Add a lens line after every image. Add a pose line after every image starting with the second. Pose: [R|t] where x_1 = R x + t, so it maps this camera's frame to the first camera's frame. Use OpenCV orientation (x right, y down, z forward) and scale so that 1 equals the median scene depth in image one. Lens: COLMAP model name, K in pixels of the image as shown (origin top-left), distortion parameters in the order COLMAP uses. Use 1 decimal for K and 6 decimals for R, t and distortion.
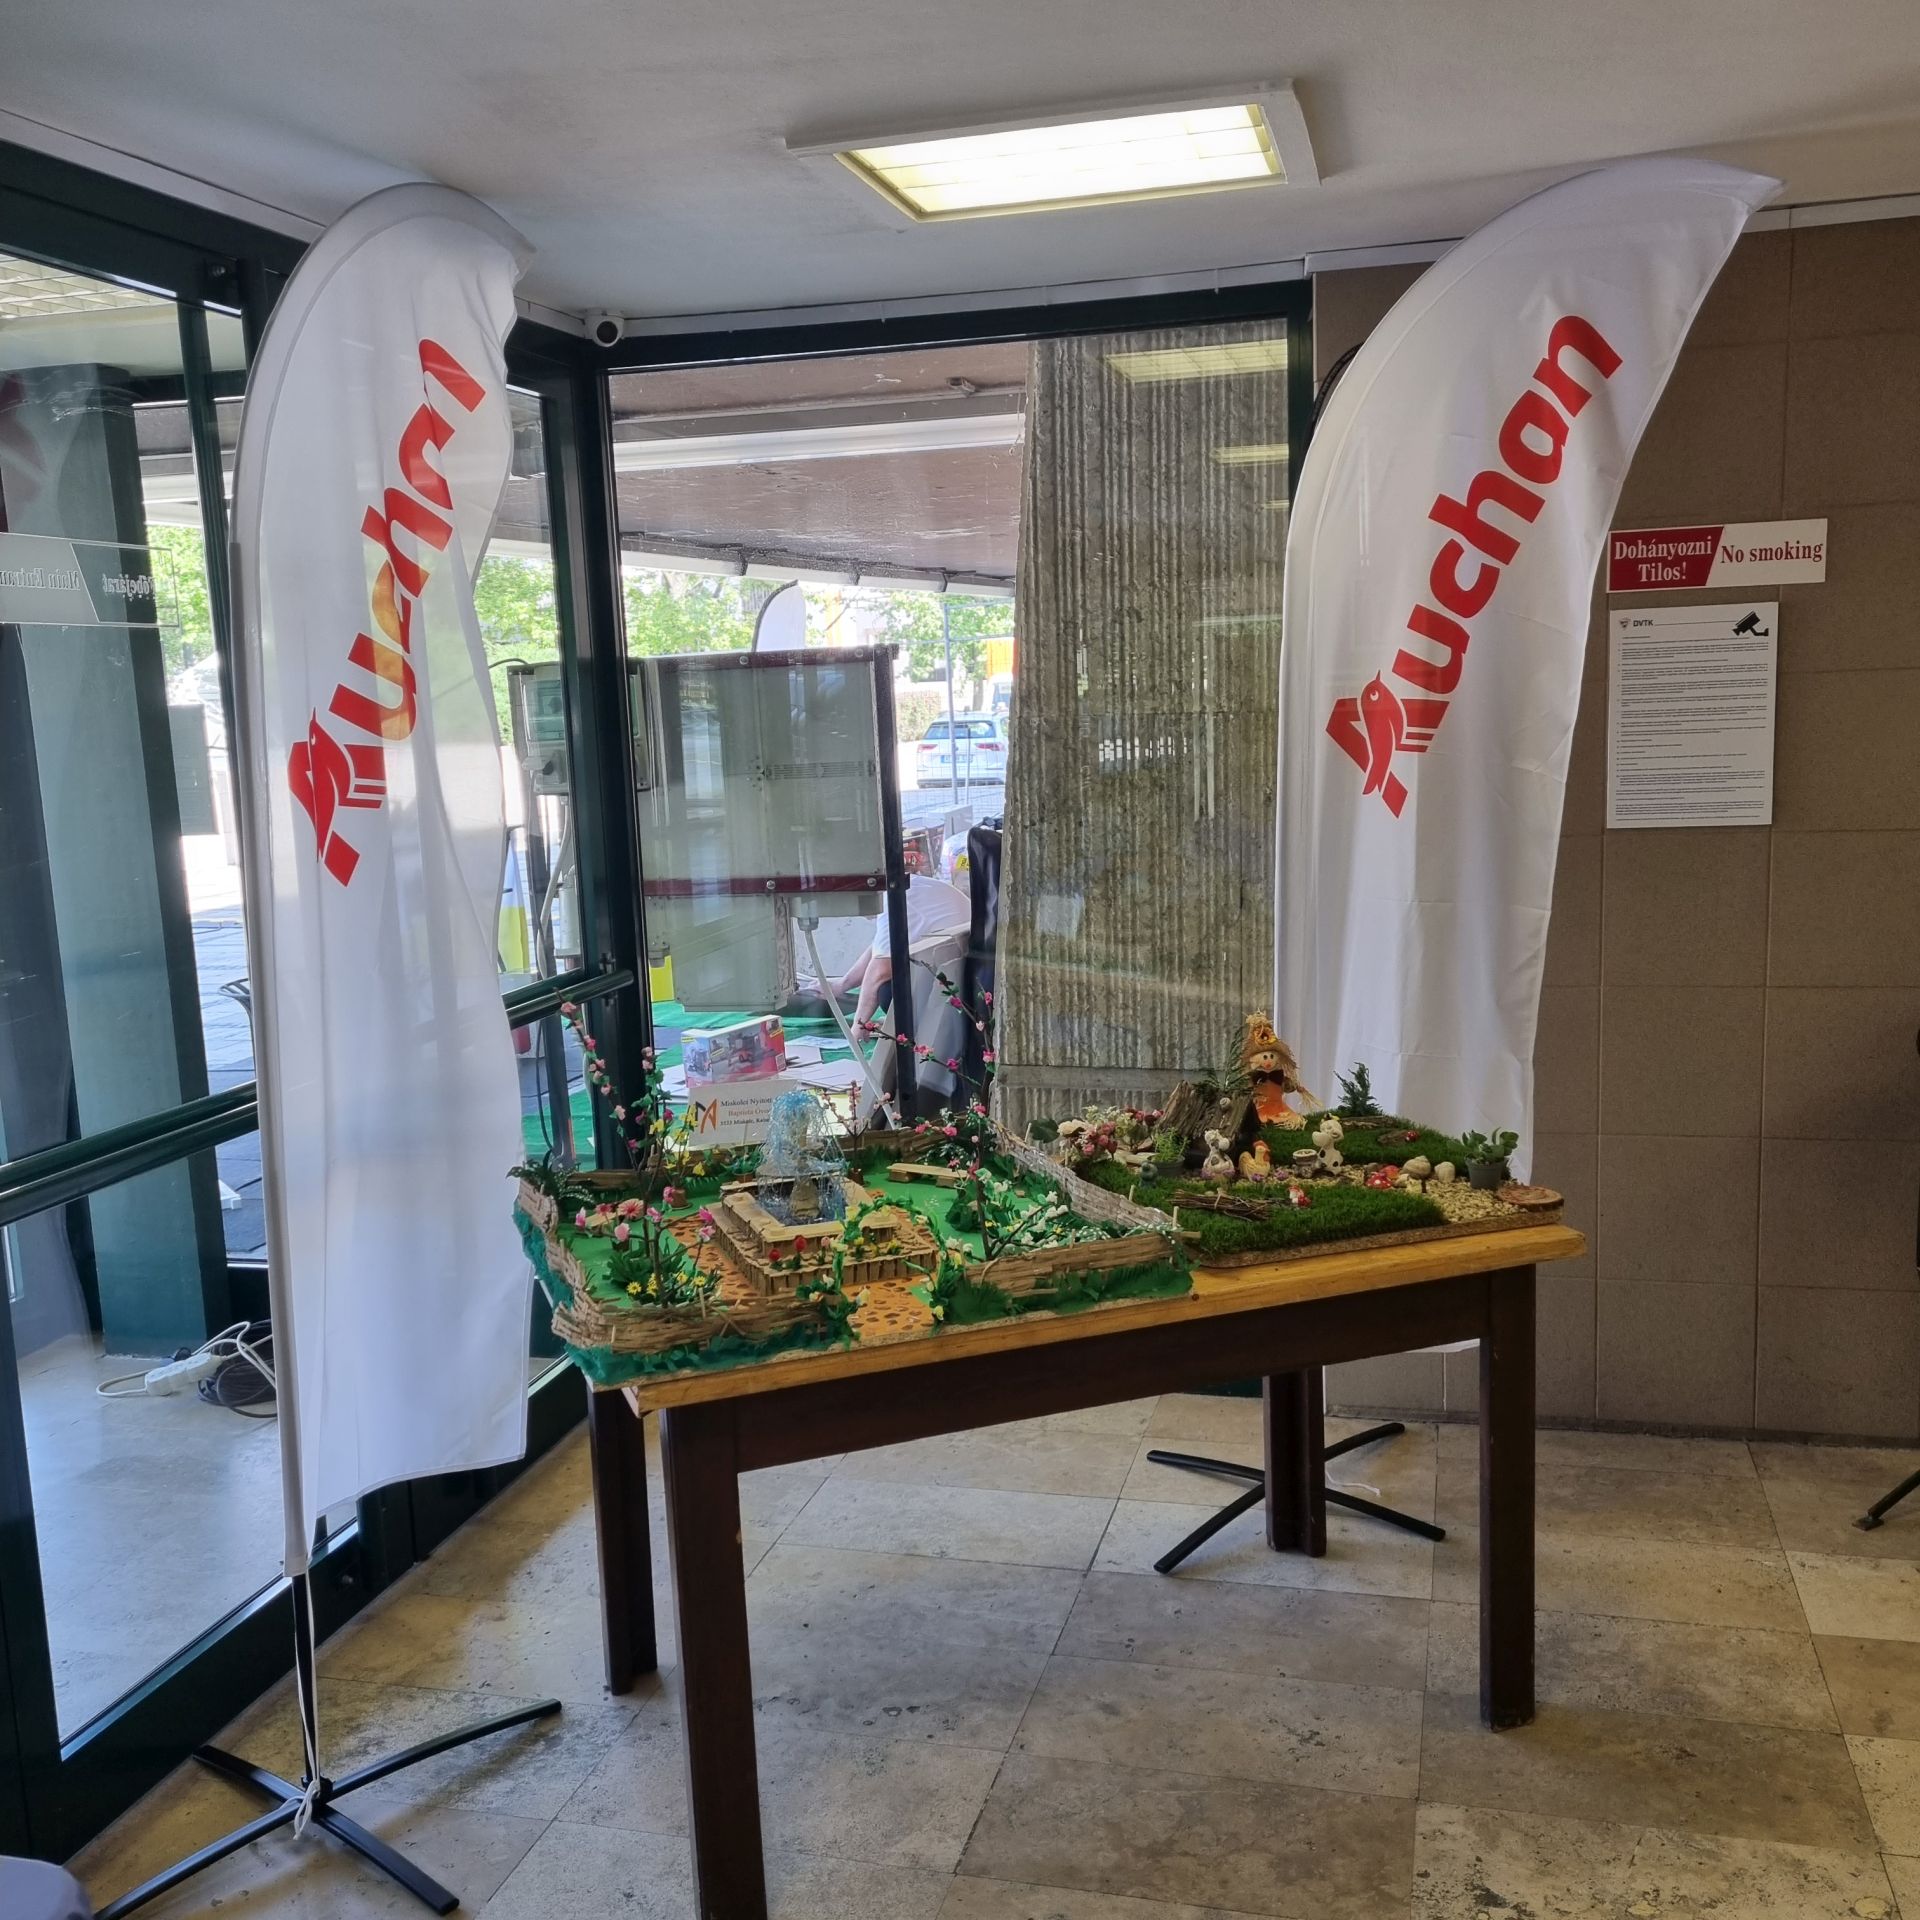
lens RADIAL K [[1895.5, 0, 962.4], [0, 1895.5, 993.6], [0, 0, 1]] dist [0.028878, 0.000000]
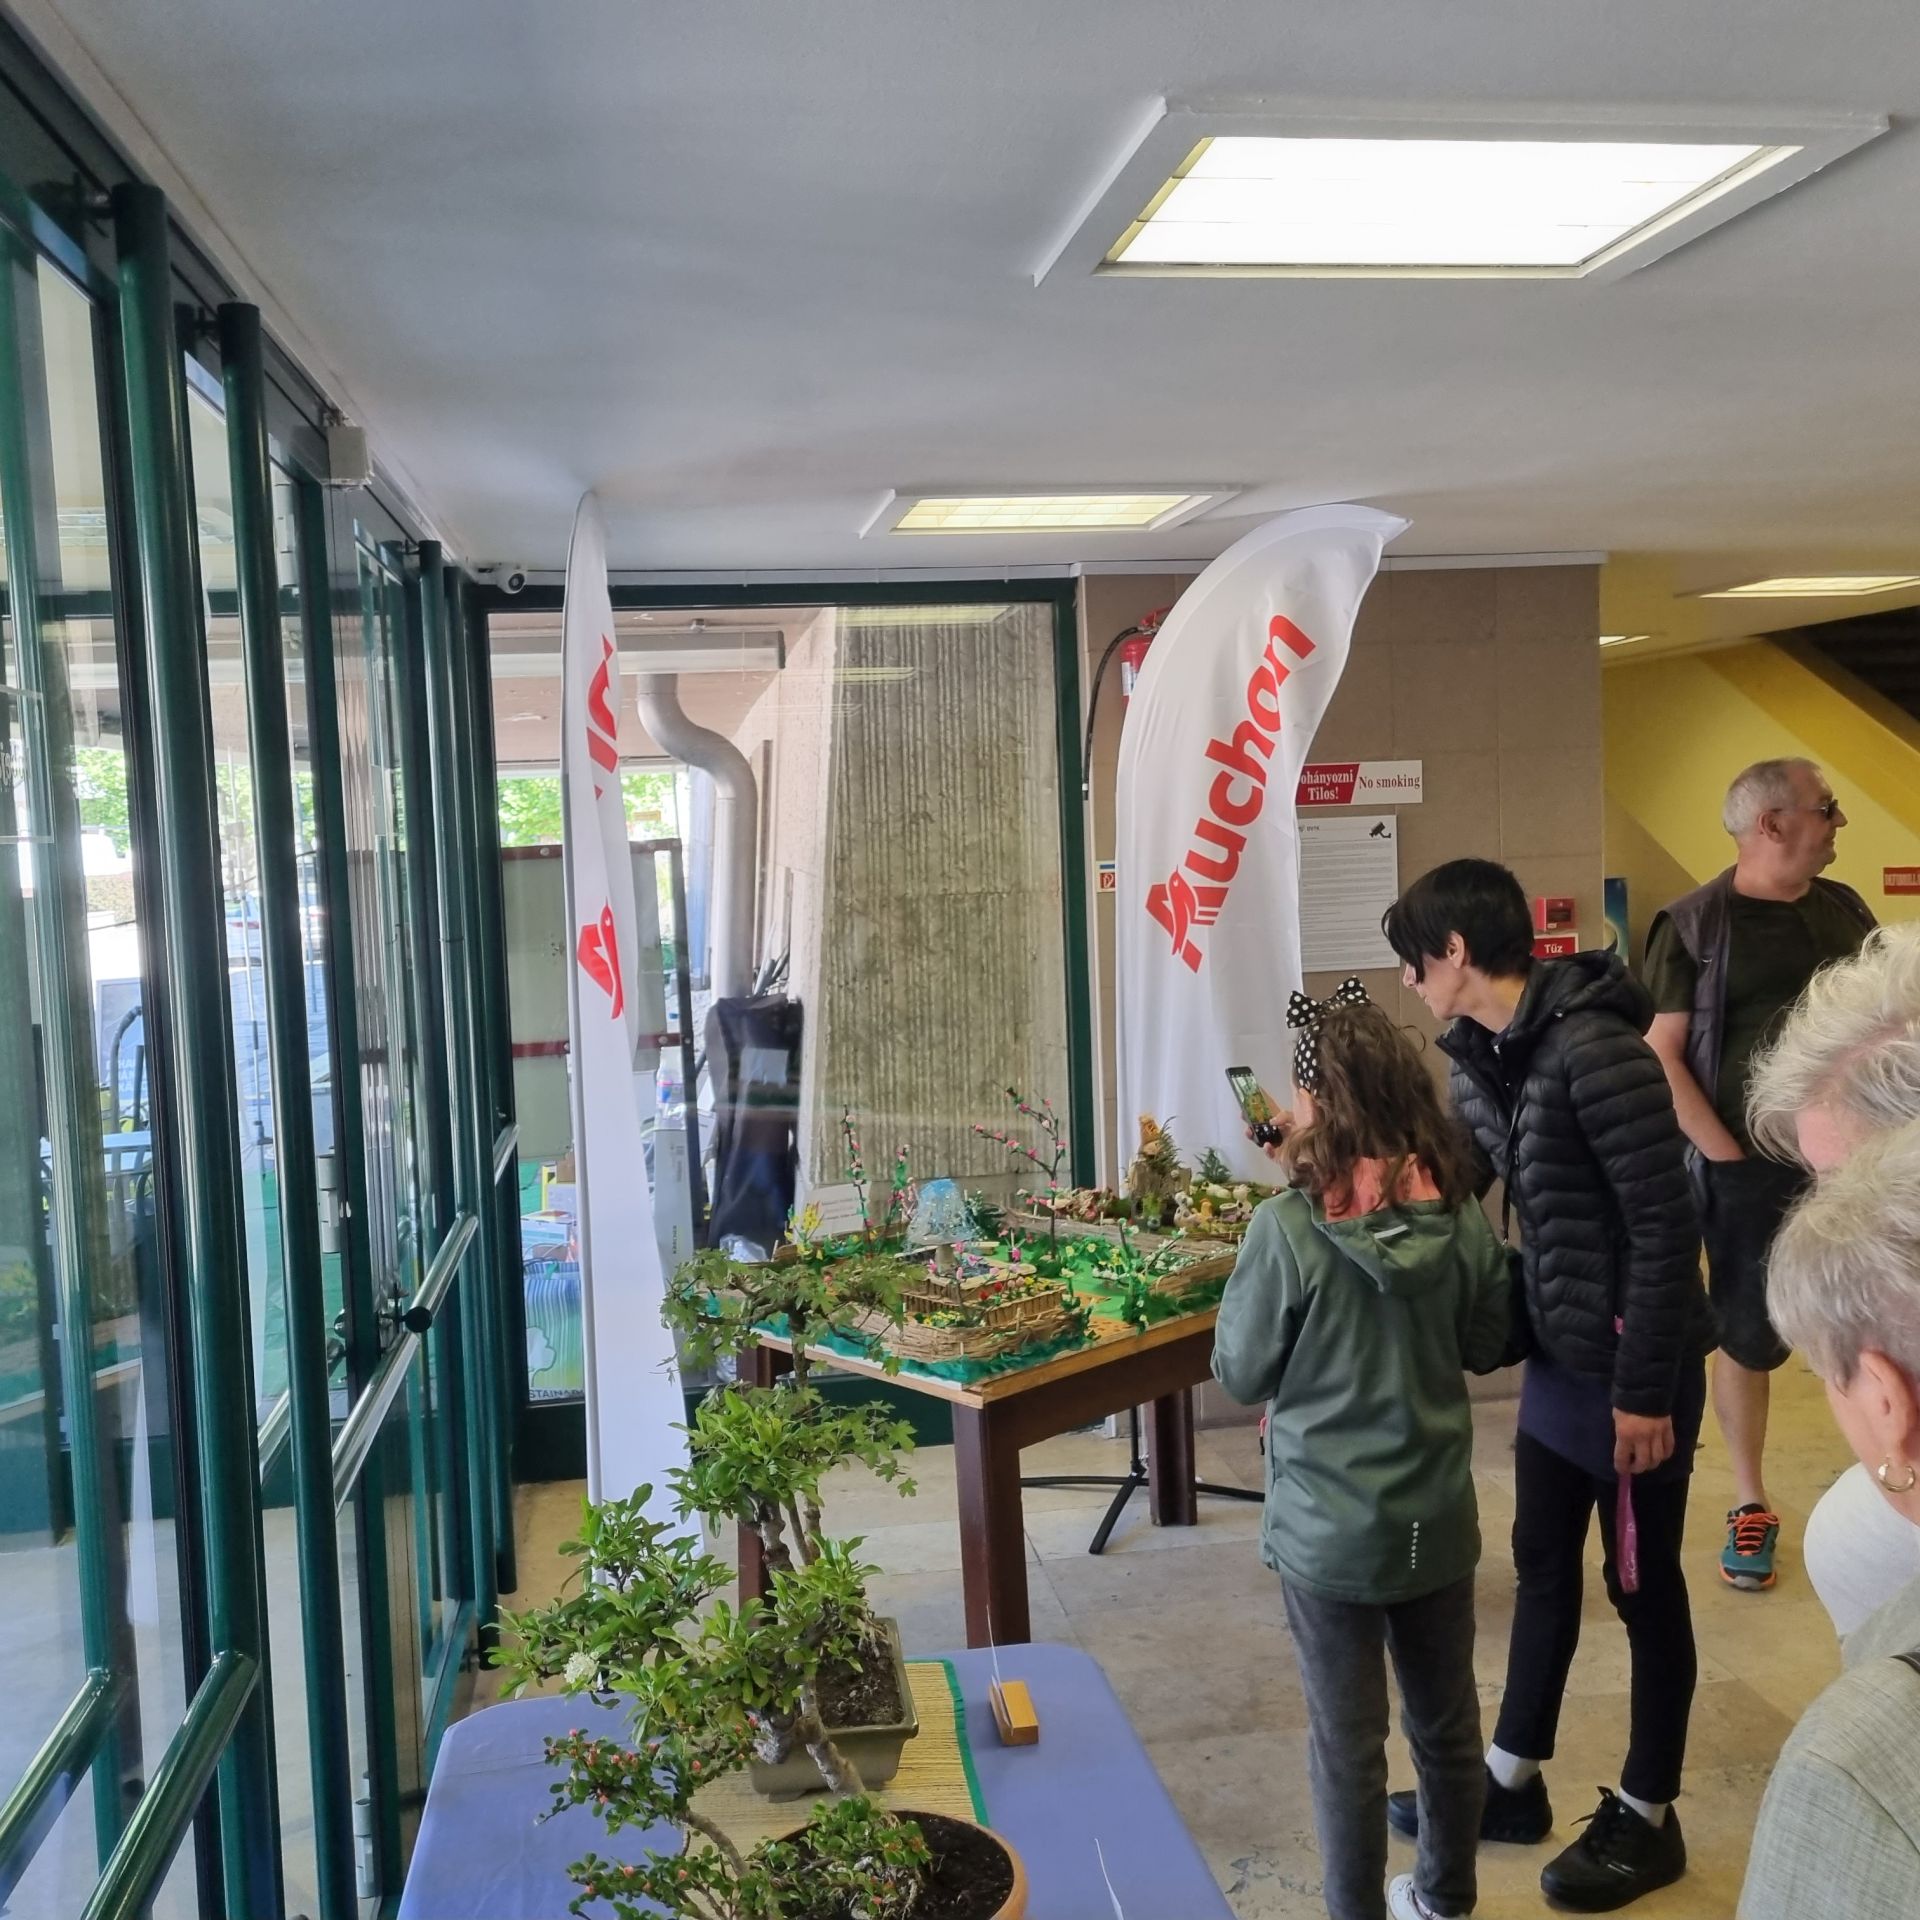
lens RADIAL K [[1895.5, 0, 953.7], [0, 1895.5, 952.8], [0, 0, 1]] dist [0.028878, 0.000000]
pose [[0.917821, -0.022836, 0.396338, -0.408781], [0.067145, 0.992891, -0.098284, 0.016911], [-0.391276, 0.116820, 0.912829, -0.159358]]
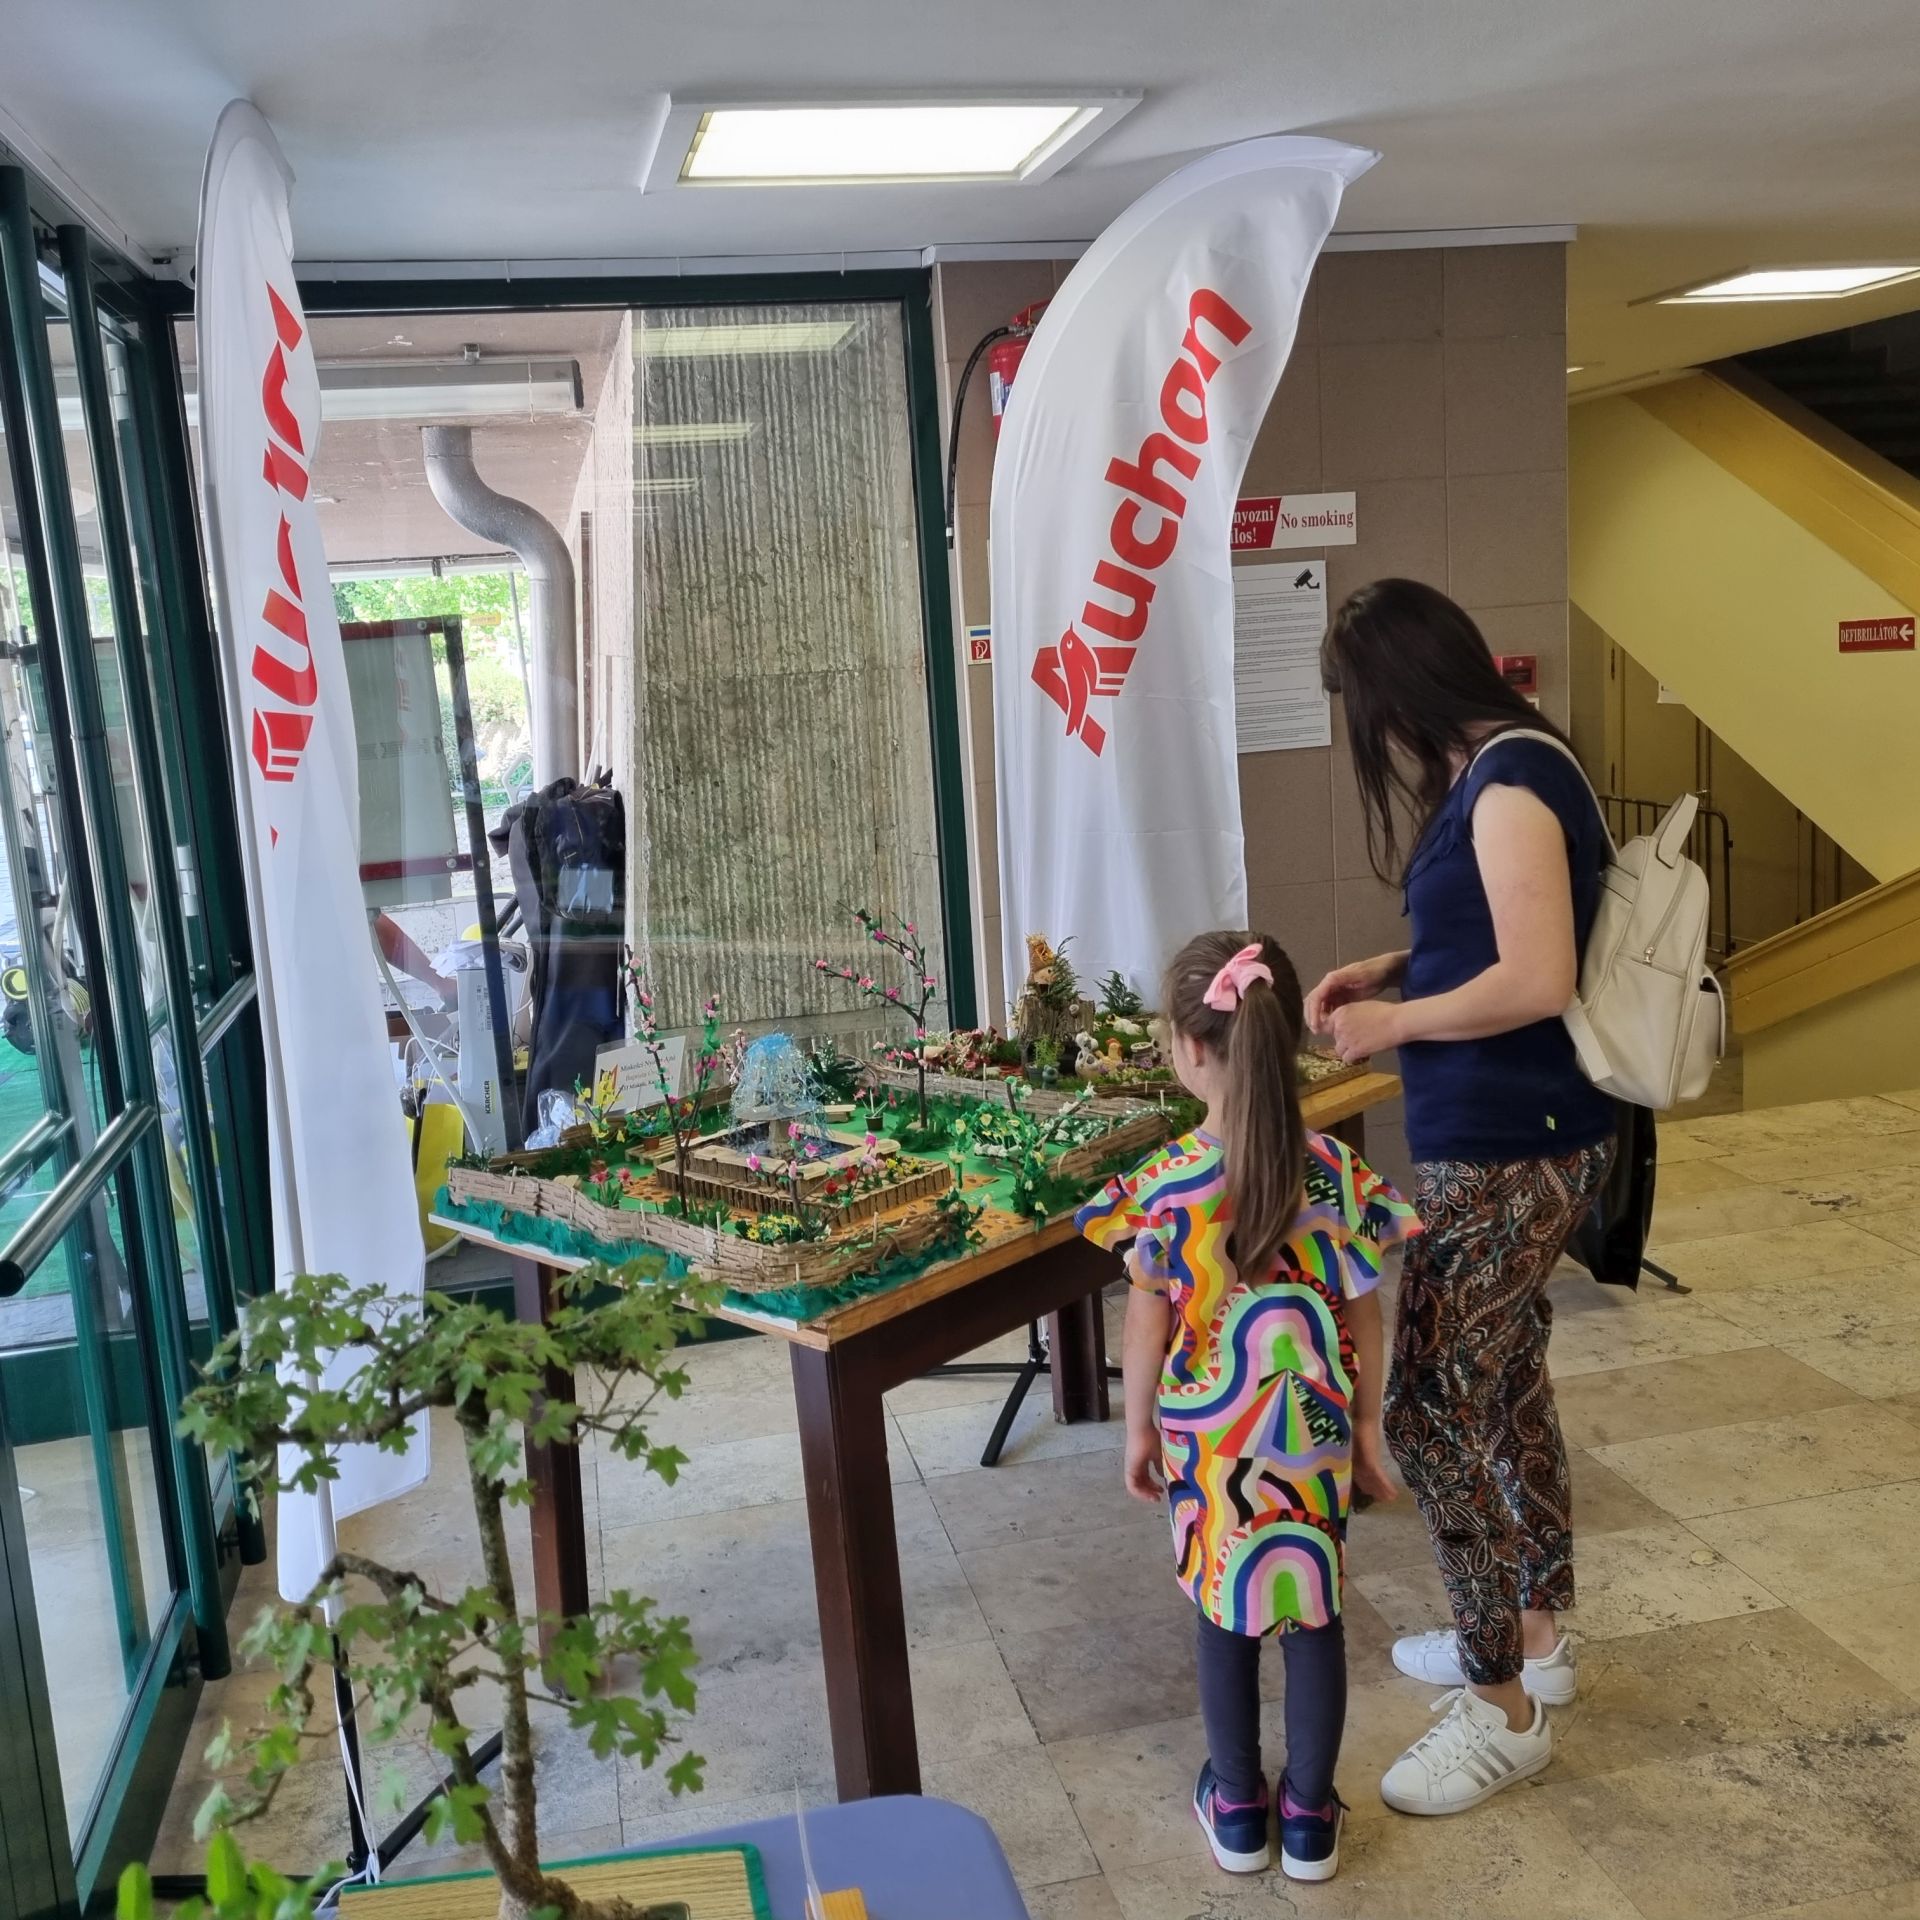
lens RADIAL K [[1895.5, 0, 946.5], [0, 1895.5, 951.8], [0, 0, 1]] dist [0.028878, 0.000000]
pose [[0.891168, -0.096496, 0.443293, -0.304251], [0.104869, 0.994470, 0.005654, 0.007784], [-0.441387, 0.041449, 0.896359, 0.034980]]
